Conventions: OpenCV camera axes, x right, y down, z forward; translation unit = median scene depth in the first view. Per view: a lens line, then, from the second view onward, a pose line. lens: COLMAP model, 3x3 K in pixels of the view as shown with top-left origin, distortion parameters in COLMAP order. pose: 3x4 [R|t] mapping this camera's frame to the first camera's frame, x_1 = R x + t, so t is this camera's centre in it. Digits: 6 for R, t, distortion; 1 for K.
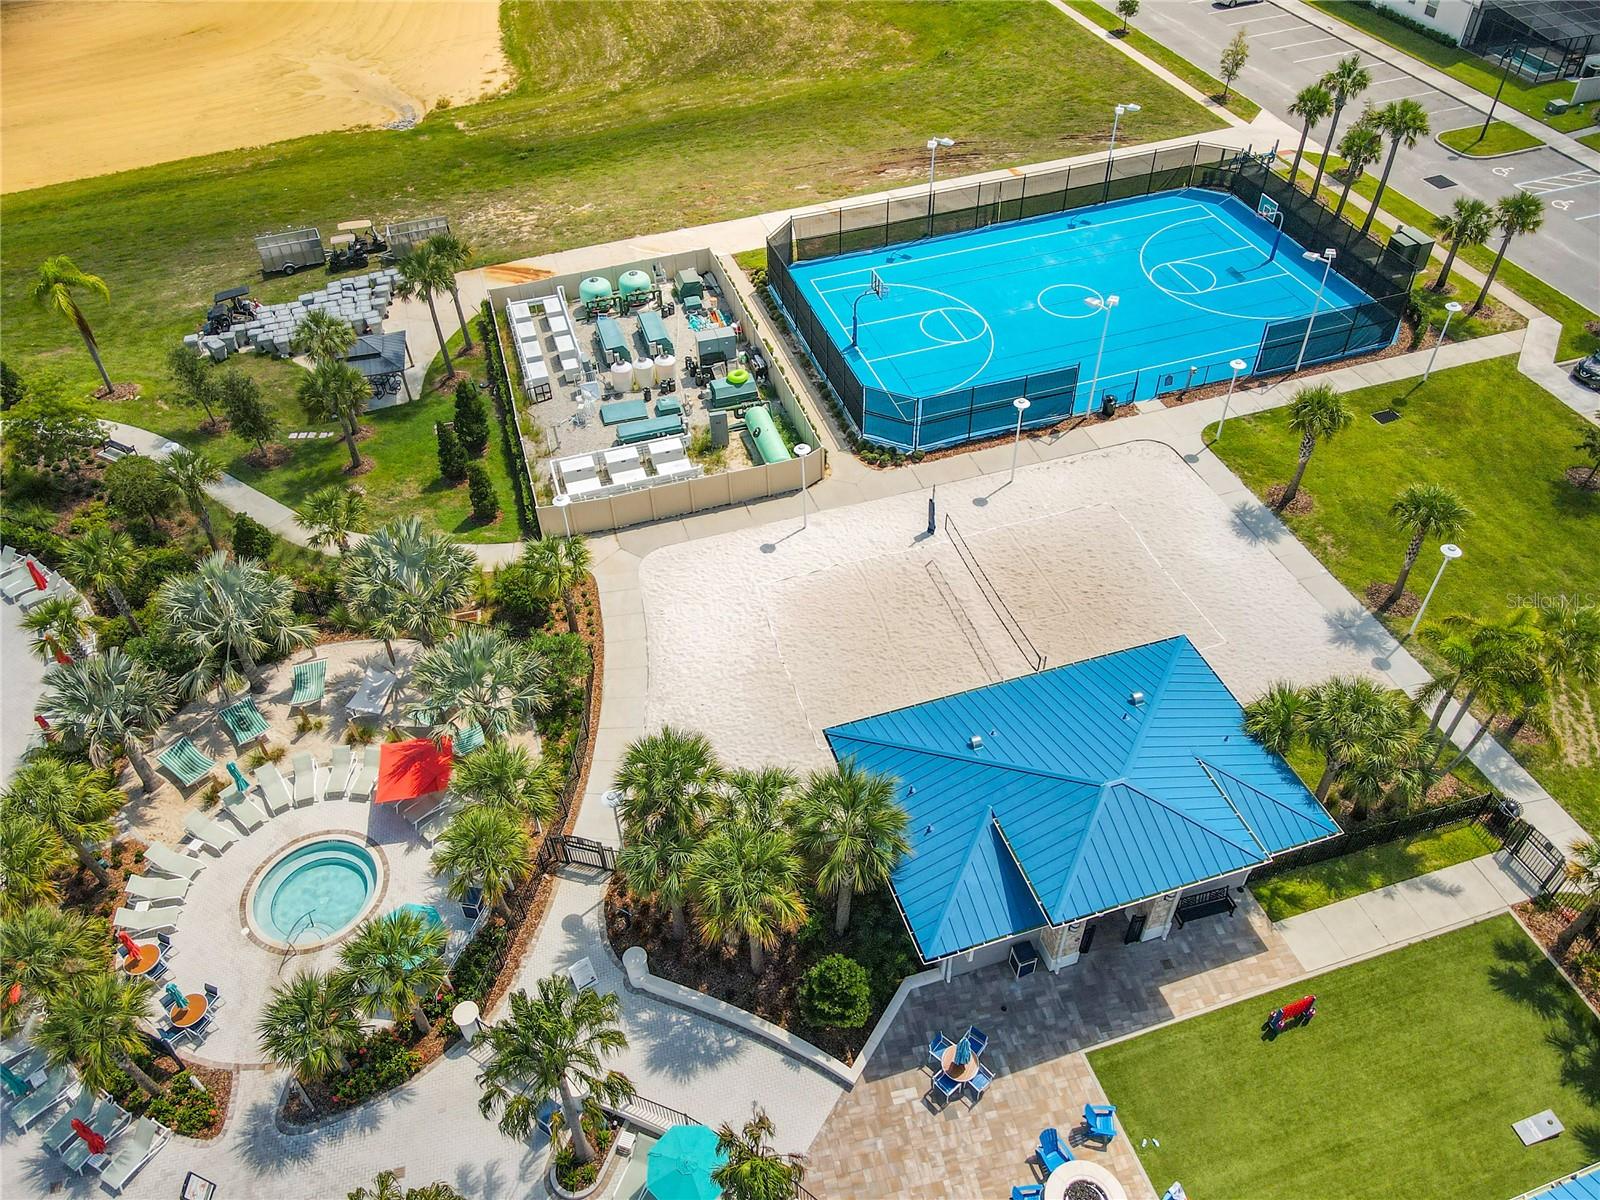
lens RADIAL K [[1169.1, 0, 799.6], [0, 1169.1, 590.8], [0, 0, 1]] dist [0.013645, 0.008213]
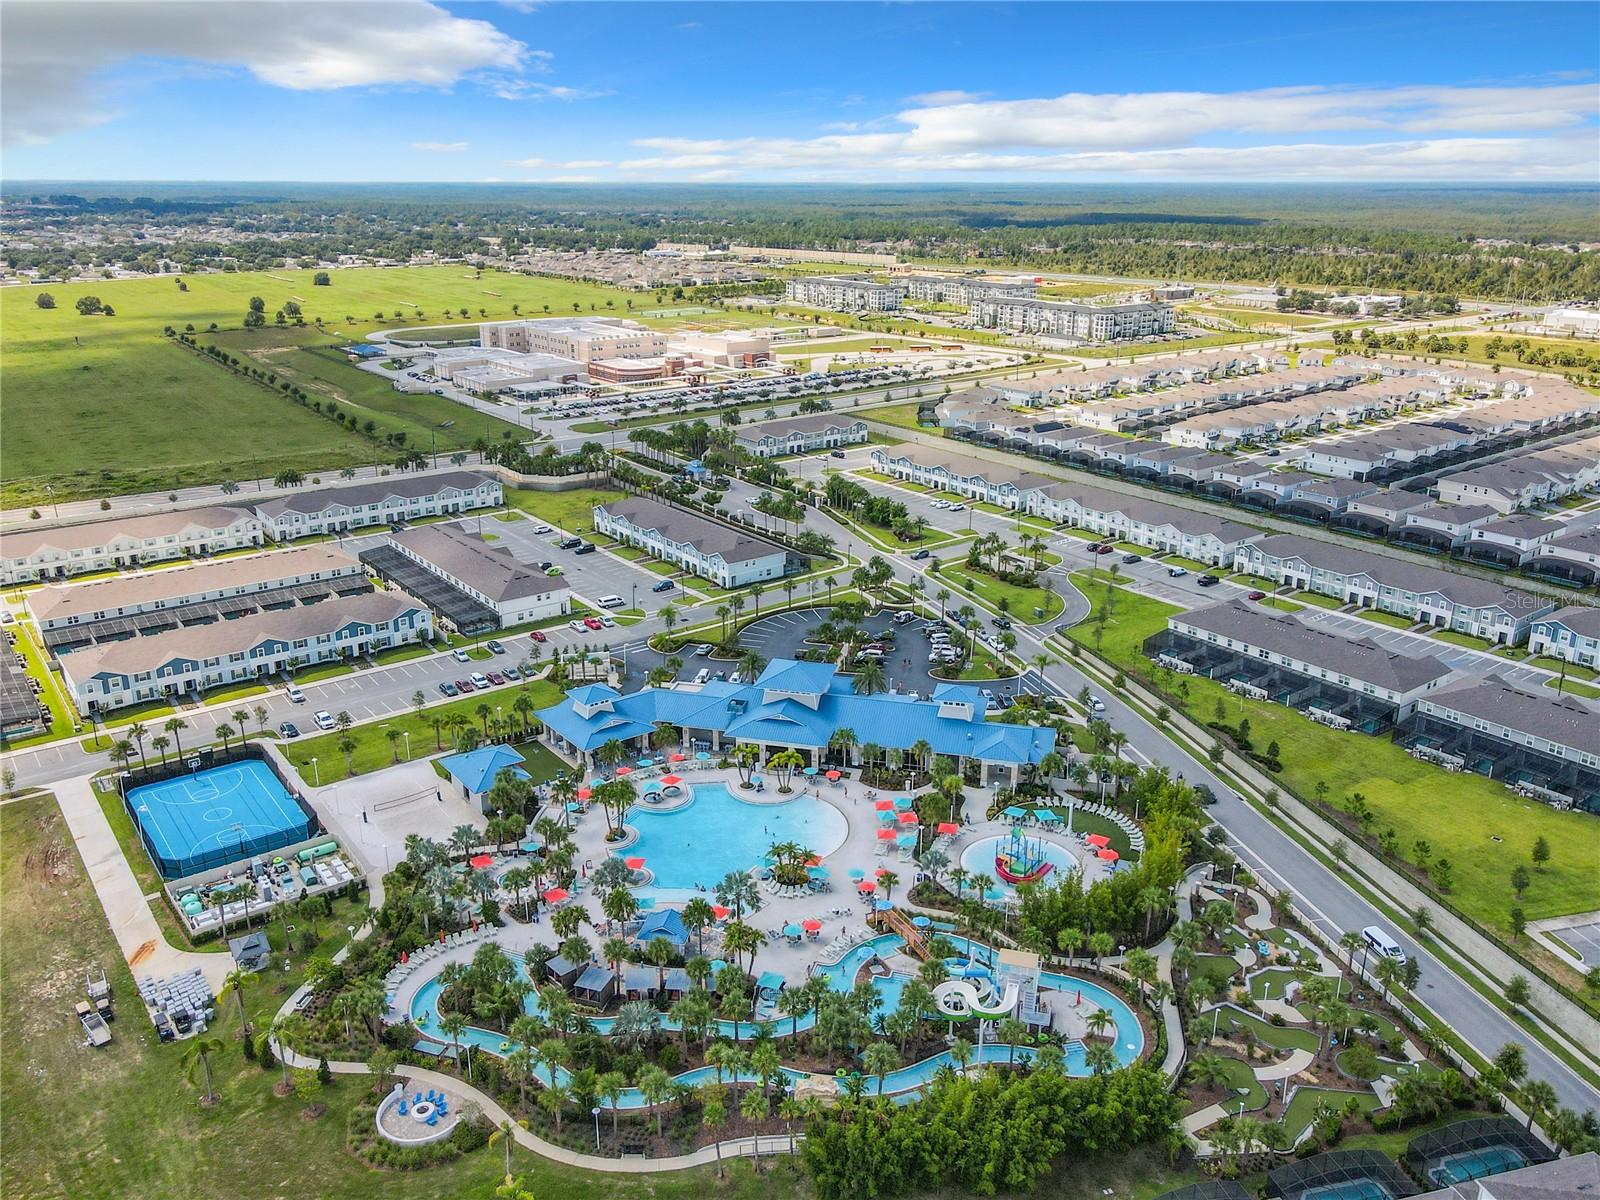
lens RADIAL K [[1242.8, 0, 786.4], [0, 1242.8, 598.6], [0, 0, 1]] dist [-0.004723, 0.041766]
pose [[-0.324171, -0.284489, 0.902208, -2.945121], [0.657746, 0.617674, 0.431103, -1.063140], [-0.679914, 0.733174, -0.013111, -0.167206]]
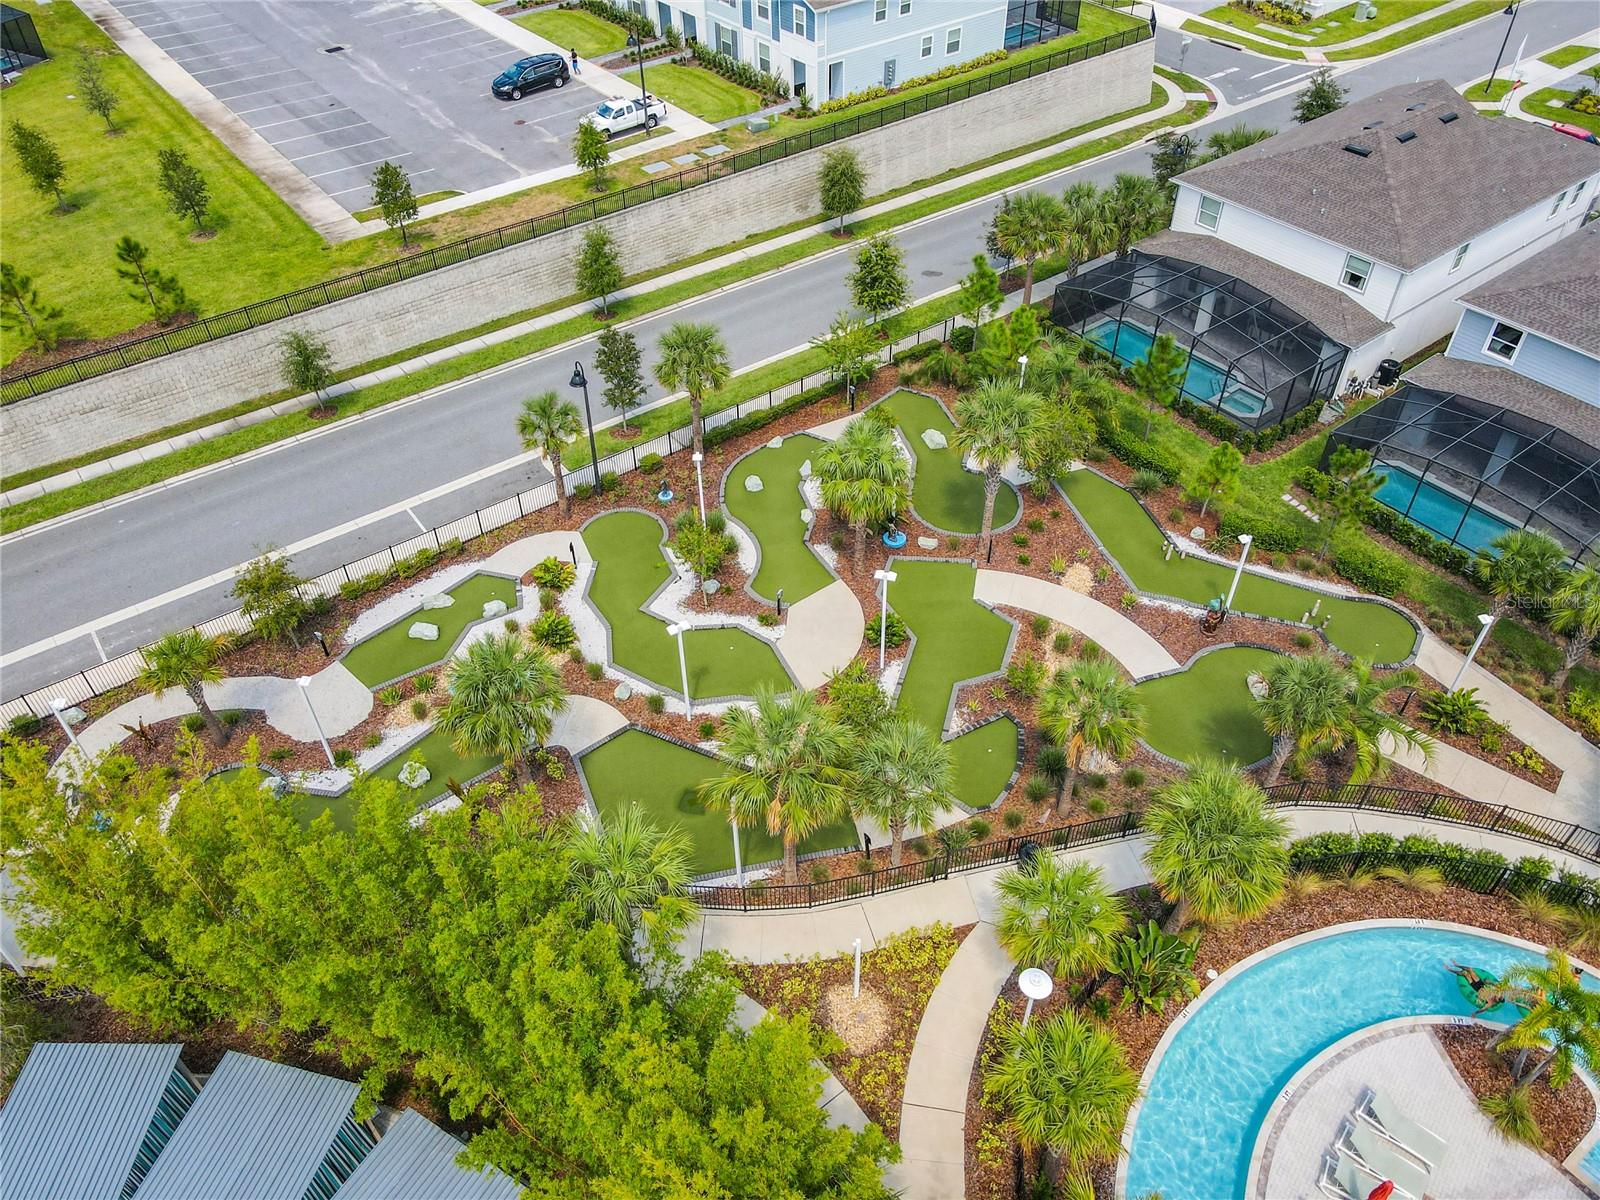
lens RADIAL K [[1169.1, 0, 797.1], [0, 1169.1, 592.0], [0, 0, 1]] dist [0.013645, 0.008213]
pose [[-0.738764, 0.478743, -0.474376, -0.881671], [-0.441813, 0.187512, 0.877292, 0.521649], [0.508949, 0.857697, 0.072988, -0.354365]]
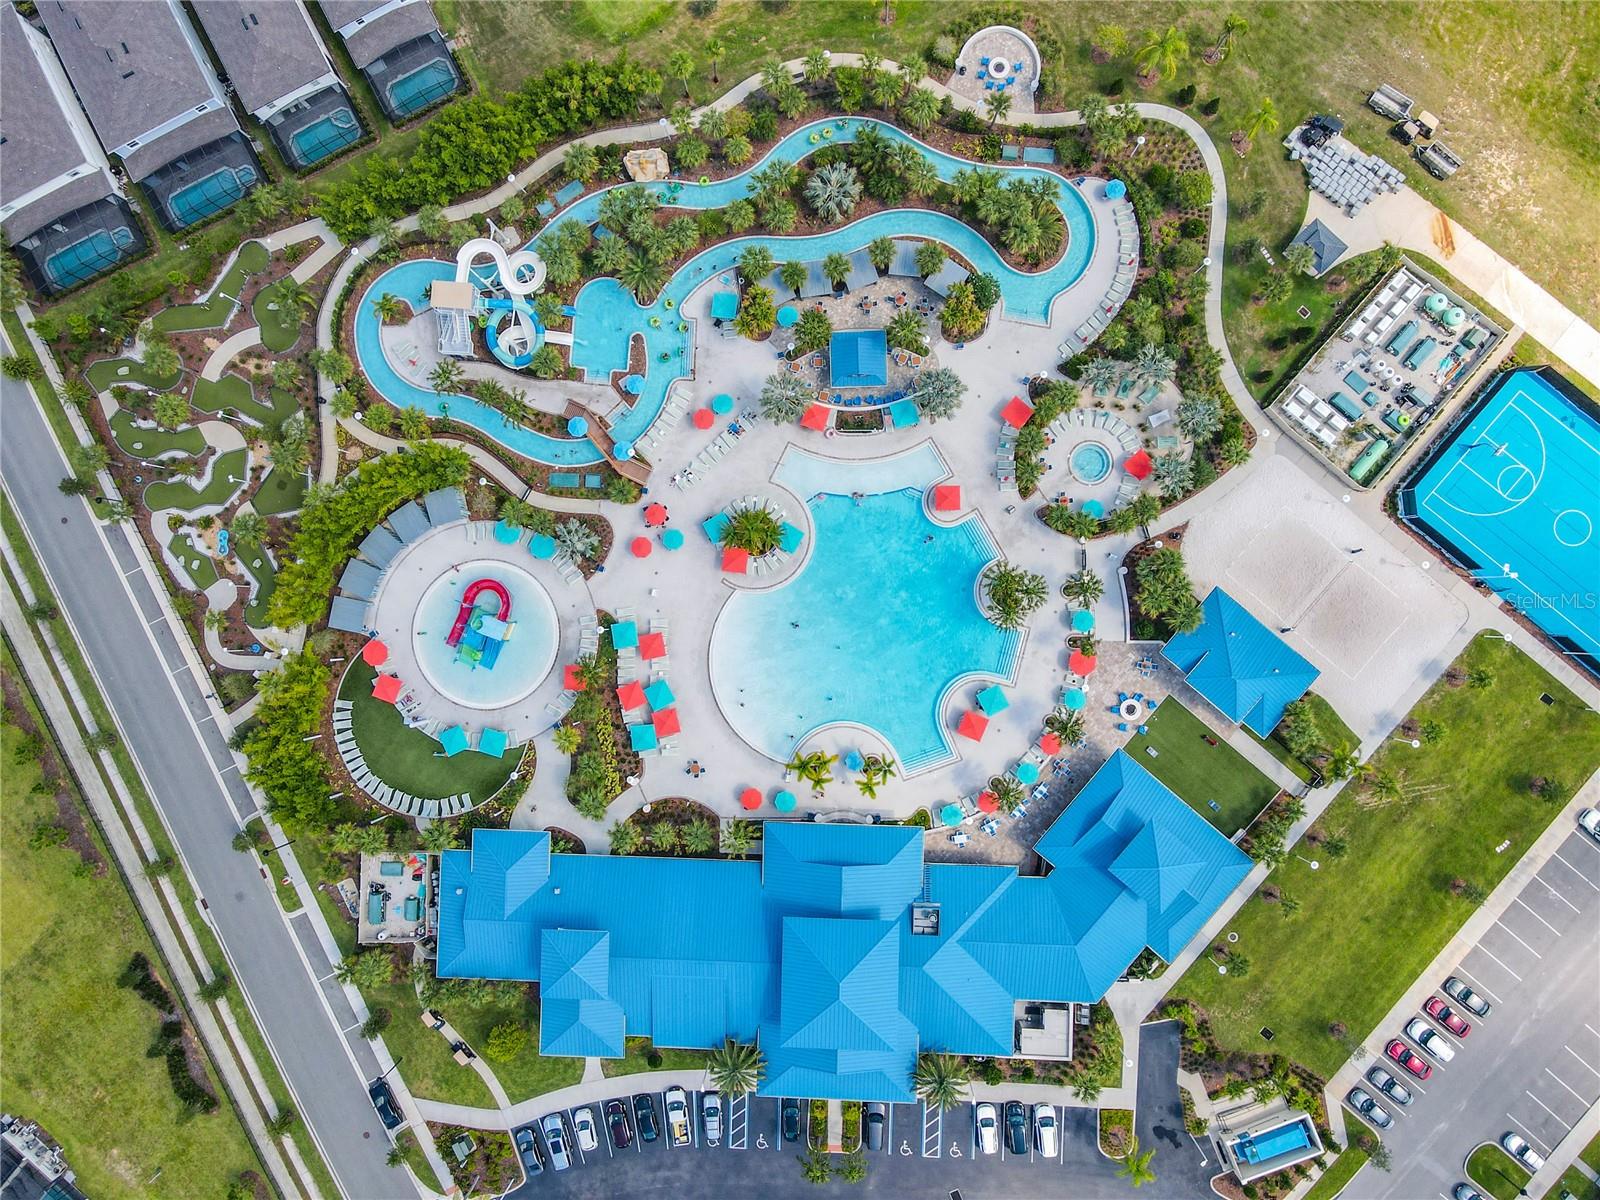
lens RADIAL K [[1169.1, 0, 784.6], [0, 1169.1, 620.8], [0, 0, 1]] dist [0.013645, 0.008213]
pose [[0.526889, 0.849852, -0.011842, -0.319743], [-0.566995, 0.361835, 0.739995, -1.023833], [0.633171, -0.383180, 0.672509, -1.261109]]
